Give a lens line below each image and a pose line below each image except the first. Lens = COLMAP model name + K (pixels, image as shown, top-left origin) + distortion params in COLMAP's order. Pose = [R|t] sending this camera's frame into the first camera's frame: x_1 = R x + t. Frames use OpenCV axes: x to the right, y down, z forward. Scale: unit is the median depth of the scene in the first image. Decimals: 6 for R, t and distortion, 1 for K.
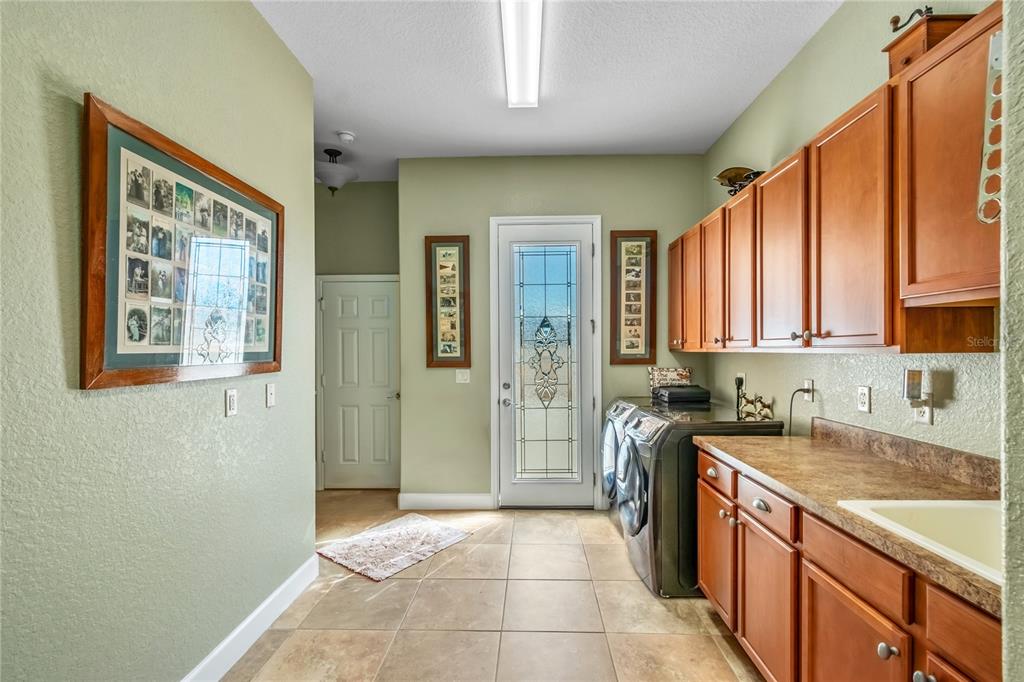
lens RADIAL K [[459.8, 0, 516.7], [0, 459.8, 348.0], [0, 0, 1]] dist [0.000280, 0.000171]
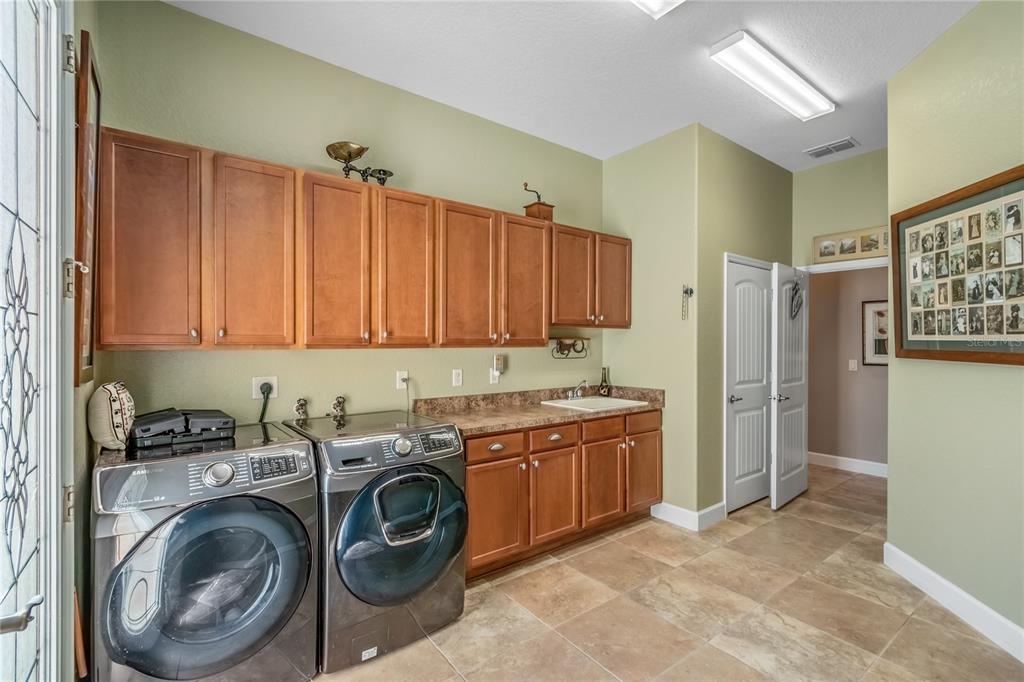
lens RADIAL K [[459.8, 0, 516.7], [0, 459.8, 348.0], [0, 0, 1]] dist [0.000280, 0.000171]
pose [[-0.627892, 0.004334, 0.778289, -0.658663], [0.005631, 0.999984, -0.001025, 0.015245], [-0.778281, 0.003739, -0.627906, 2.061315]]
